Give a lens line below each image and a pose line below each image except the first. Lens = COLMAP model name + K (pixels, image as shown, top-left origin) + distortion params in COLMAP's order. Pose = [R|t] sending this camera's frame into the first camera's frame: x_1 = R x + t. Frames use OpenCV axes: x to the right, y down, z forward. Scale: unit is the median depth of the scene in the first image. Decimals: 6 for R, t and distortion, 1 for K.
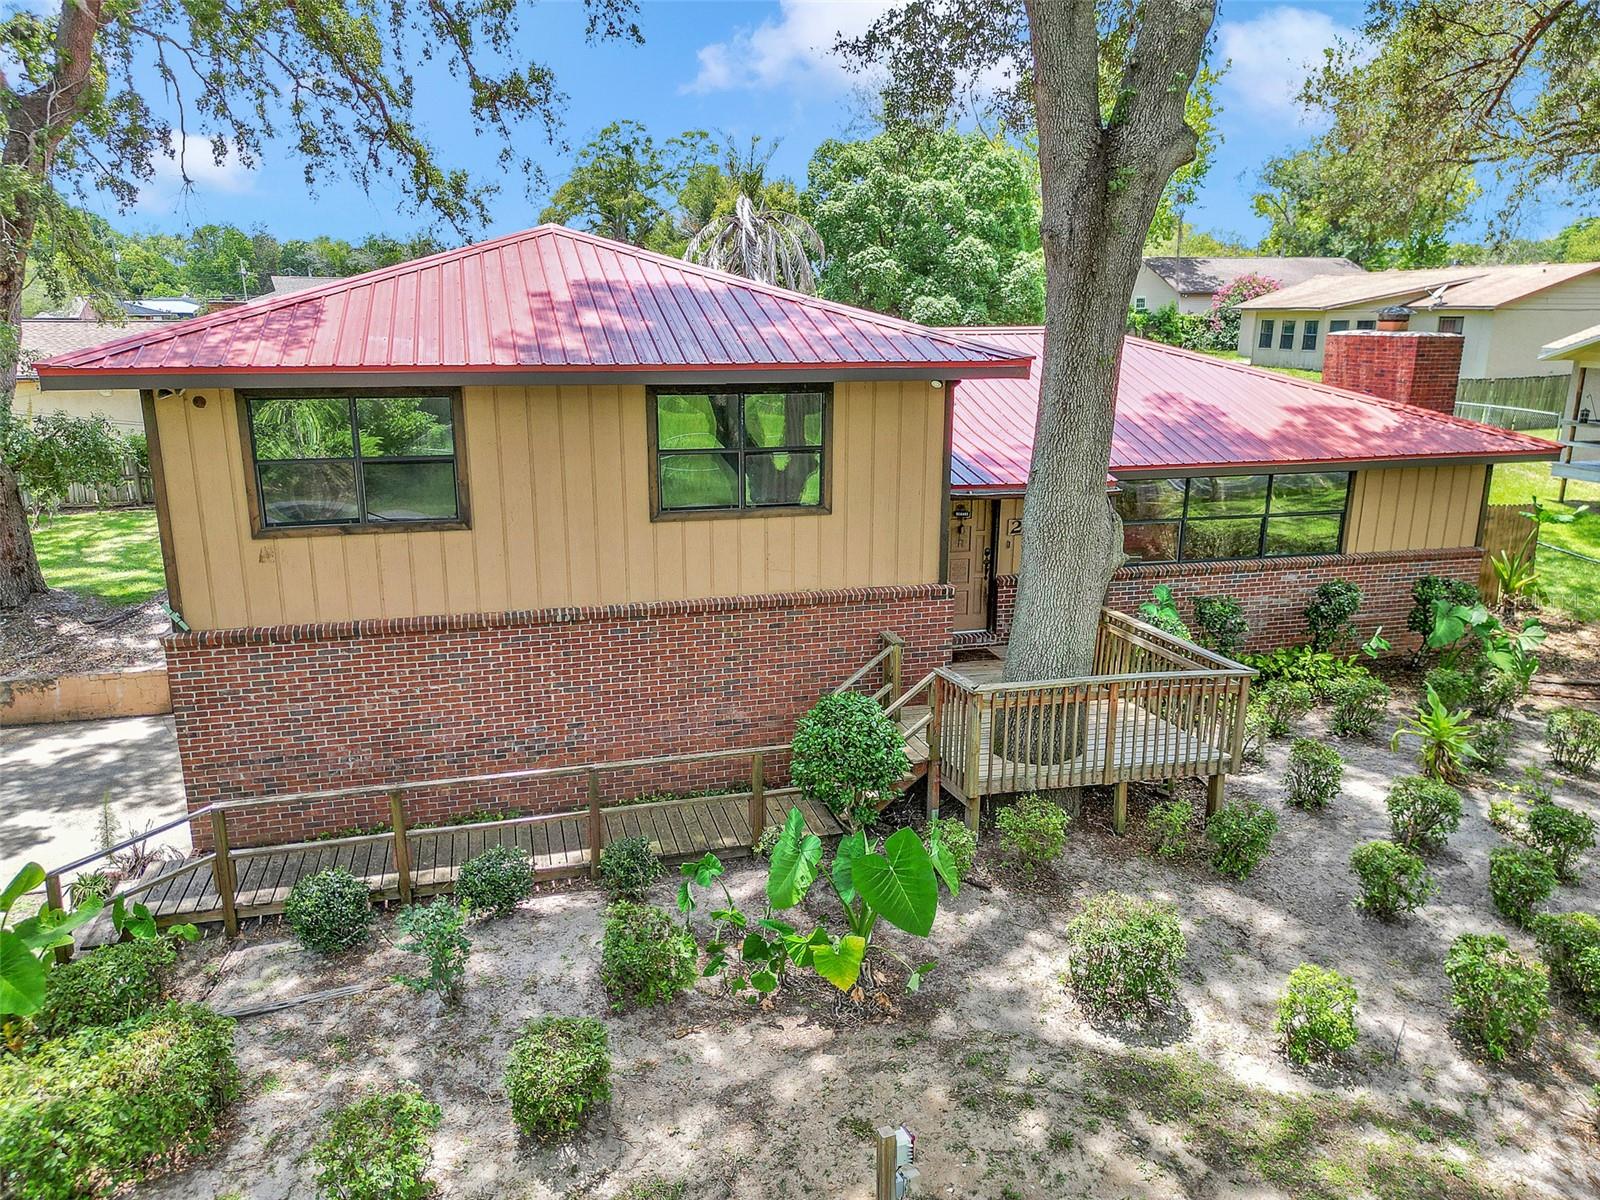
lens RADIAL K [[1133.6, 0, 800.0], [0, 1133.6, 600.0], [0, 0, 1]] dist [0.079831, -0.083547]
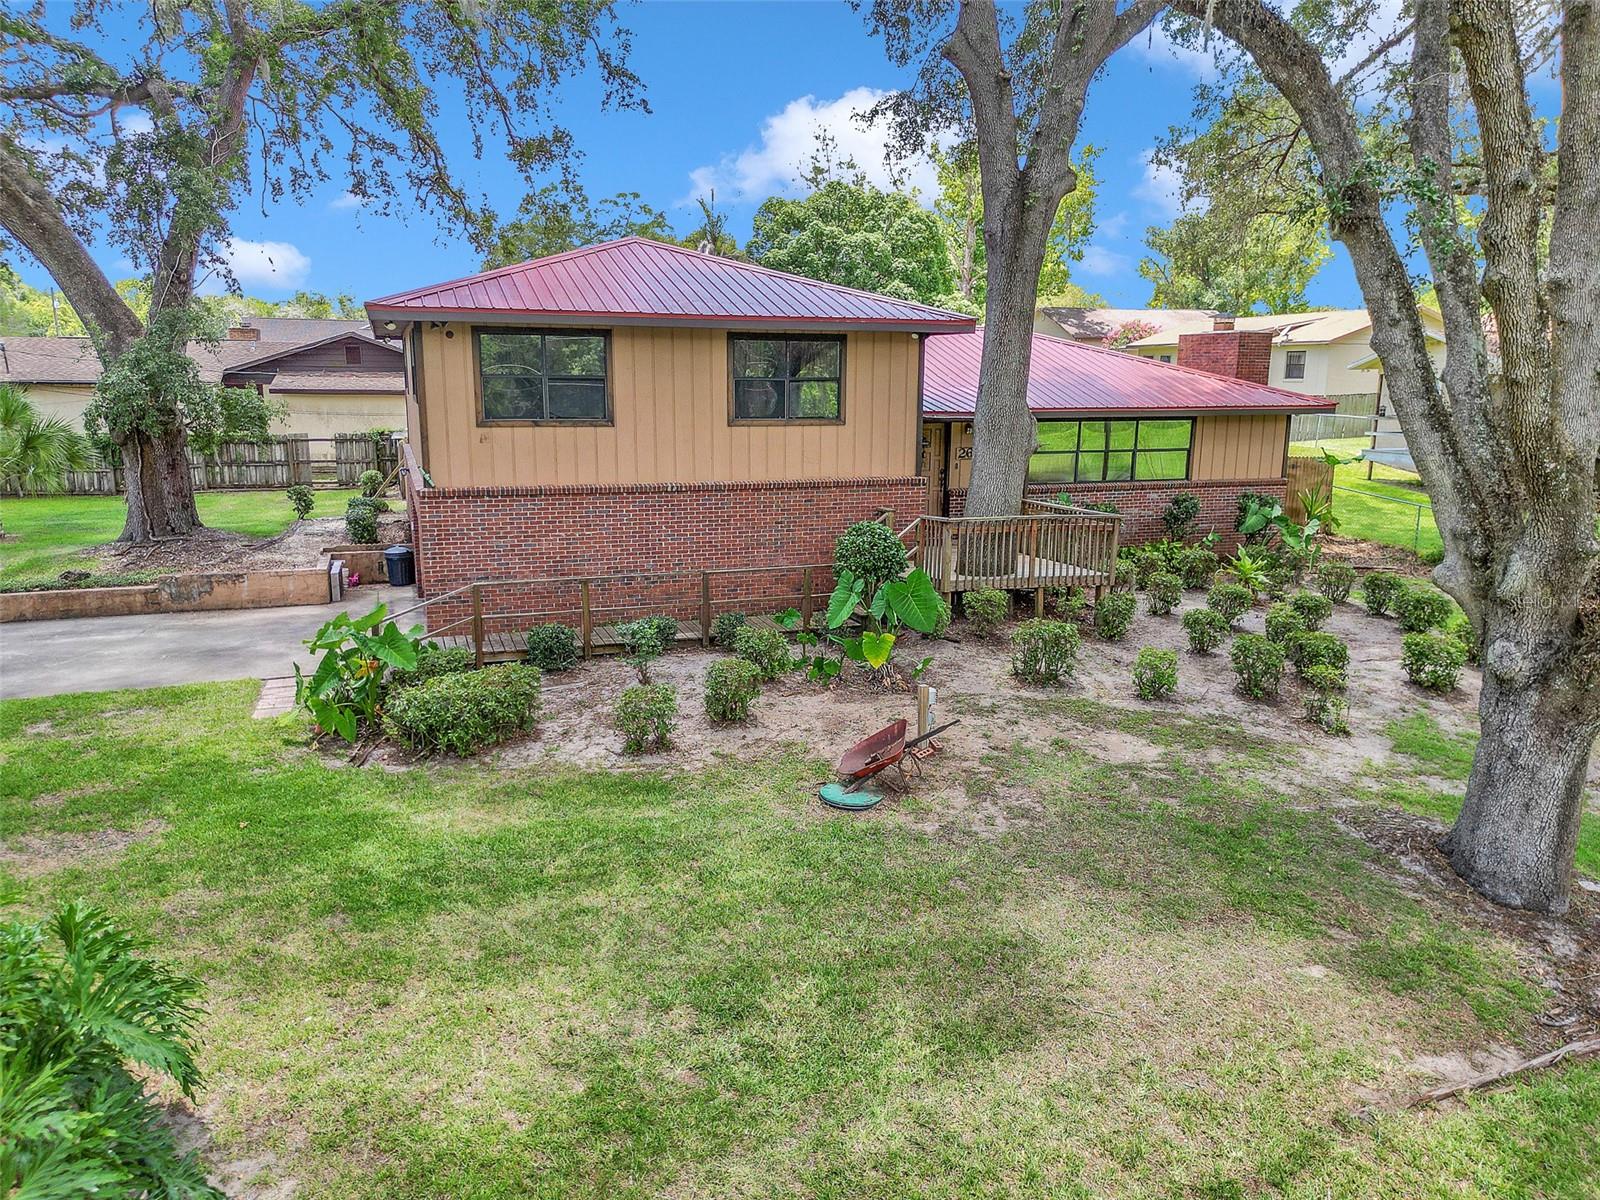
lens RADIAL K [[1133.6, 0, 800.0], [0, 1133.6, 600.0], [0, 0, 1]] dist [0.079831, -0.083547]
pose [[0.996984, -0.011111, 0.076804, -0.128982], [0.015038, 0.998599, -0.050739, 0.198609], [-0.076132, 0.051741, 0.995754, -0.406007]]
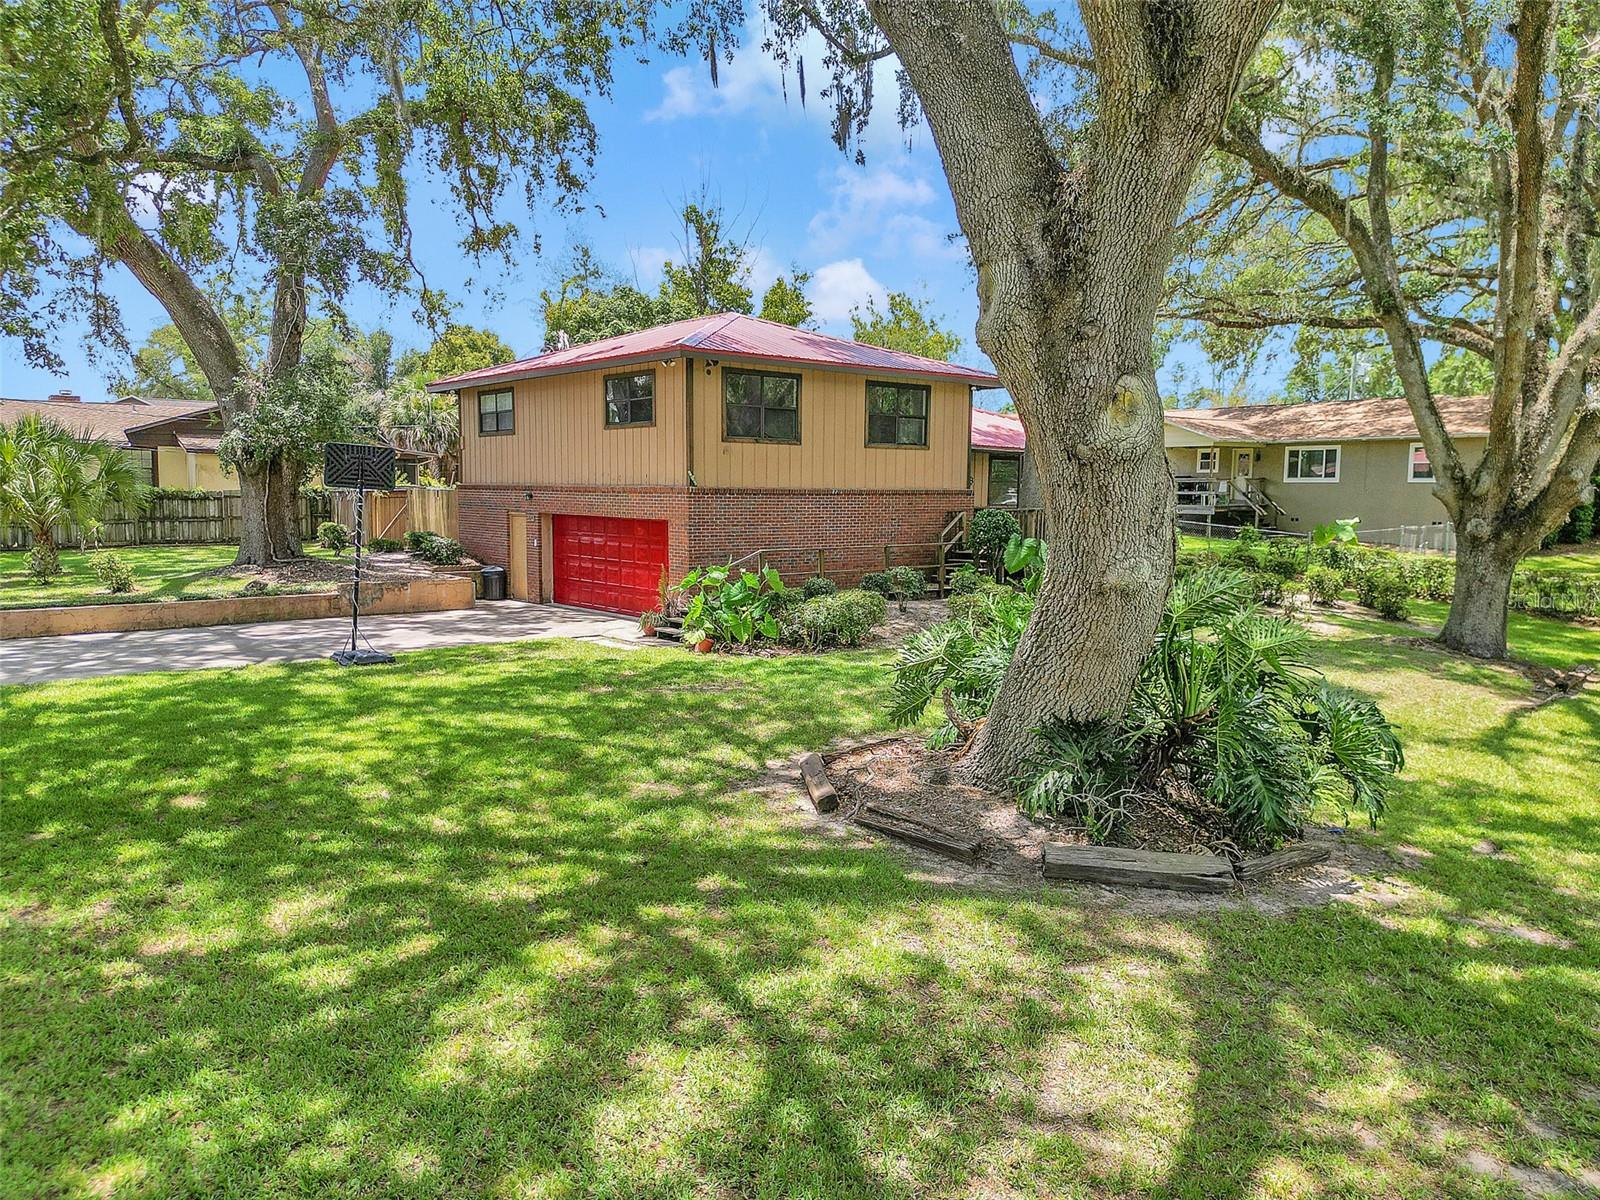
lens RADIAL K [[1133.6, 0, 800.0], [0, 1133.6, 600.0], [0, 0, 1]] dist [0.079831, -0.083547]
pose [[0.907989, -0.035423, 0.417493, -0.919620], [0.097224, 0.987036, -0.127703, 0.377769], [-0.407557, 0.156543, 0.899662, -0.625867]]
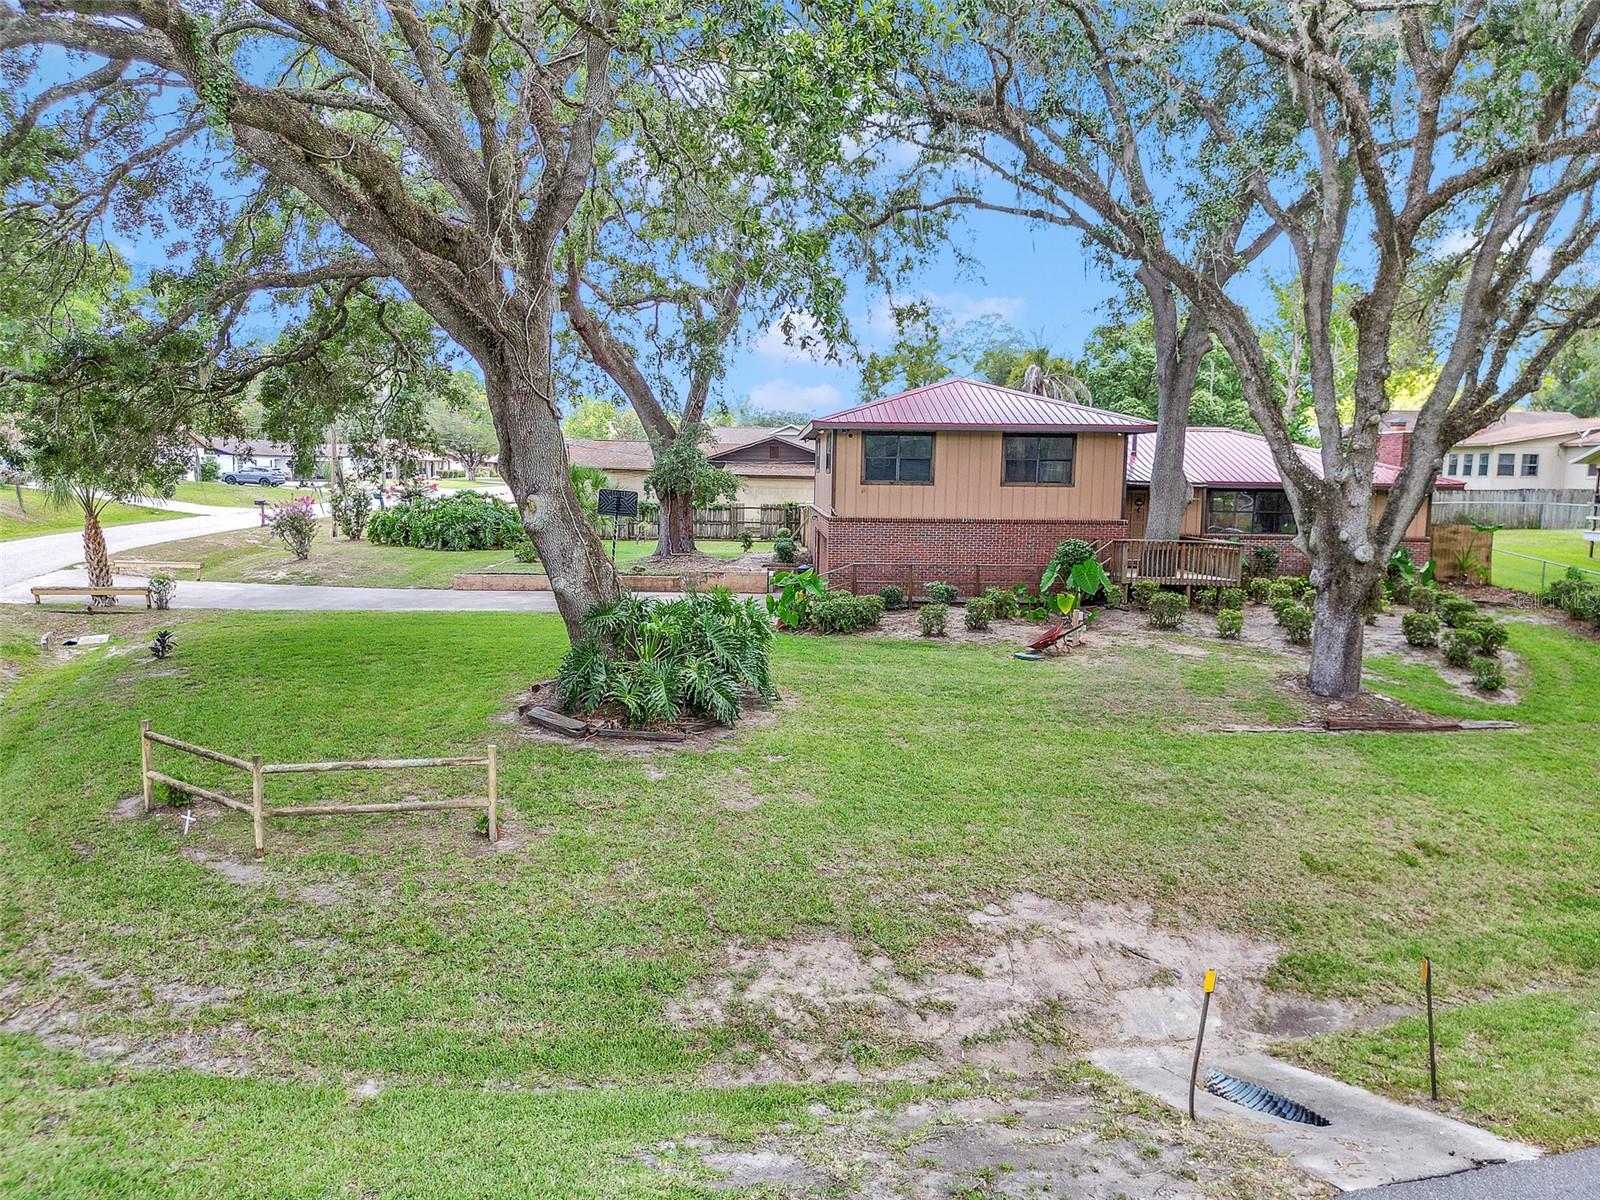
lens RADIAL K [[1161.9, 0, 780.6], [0, 1161.9, 599.8], [0, 0, 1]] dist [0.073571, -0.118174]
pose [[0.969039, 0.039327, -0.243757, 0.032907], [-0.073304, 0.988545, -0.131927, 0.476924], [0.235777, 0.145711, 0.960821, -1.351245]]
